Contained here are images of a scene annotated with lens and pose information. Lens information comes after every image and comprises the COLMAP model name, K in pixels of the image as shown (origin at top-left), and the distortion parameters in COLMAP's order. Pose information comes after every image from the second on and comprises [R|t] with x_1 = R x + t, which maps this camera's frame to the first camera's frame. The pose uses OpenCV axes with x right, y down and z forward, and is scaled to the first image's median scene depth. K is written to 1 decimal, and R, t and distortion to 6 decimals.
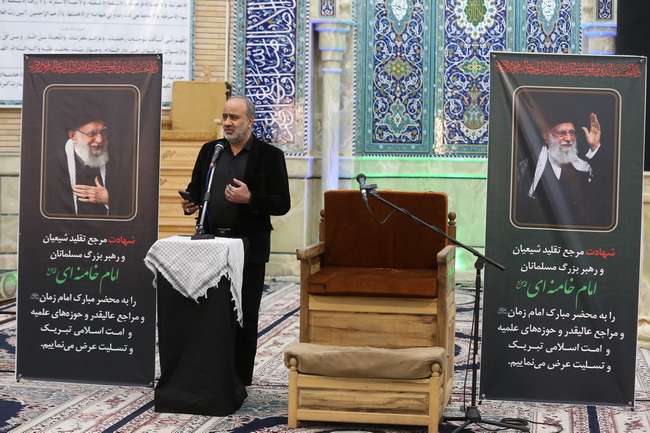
lens RADIAL K [[1368.8, 0, 326.3], [0, 1368.8, 241.1], [0, 0, 1]] dist [-0.260382, -0.136264]
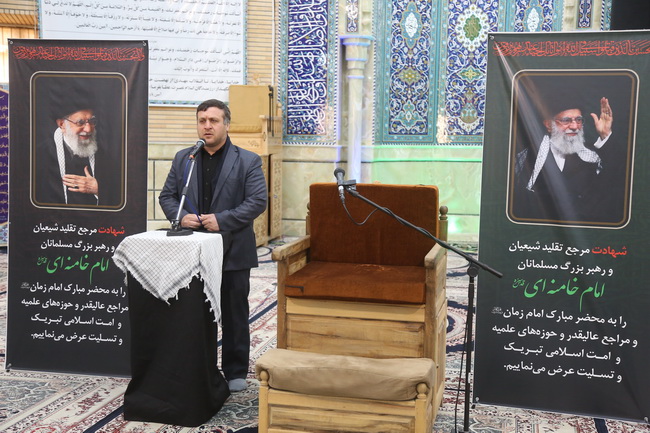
lens RADIAL K [[841.1, 0, 325.0], [0, 841.1, 216.5], [0, 0, 1]] dist [0.145366, -0.017442]
pose [[0.998188, 0.005061, -0.059957, 0.042676], [-0.003596, 0.999693, 0.024526, -0.026591], [0.060063, -0.024266, 0.997900, 0.387918]]
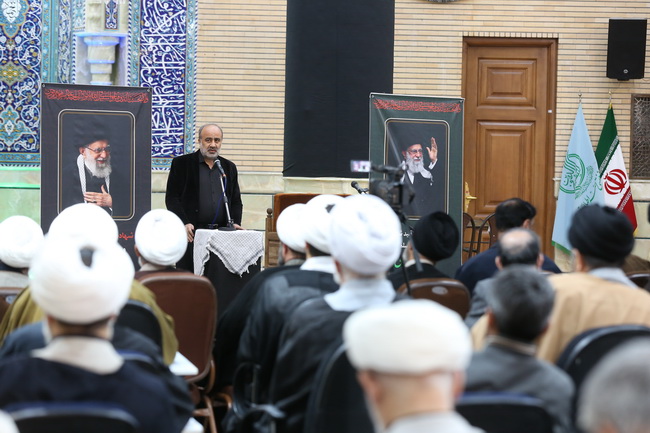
lens RADIAL K [[2136.7, 0, 325.0], [0, 2136.7, 216.5], [0, 0, 1]] dist [0.038684, 2.114543]
pose [[0.767726, -0.018161, 0.640521, -1.260642], [0.038422, 0.999104, -0.017724, 0.023553], [-0.639625, 0.038217, 0.767736, -0.625231]]
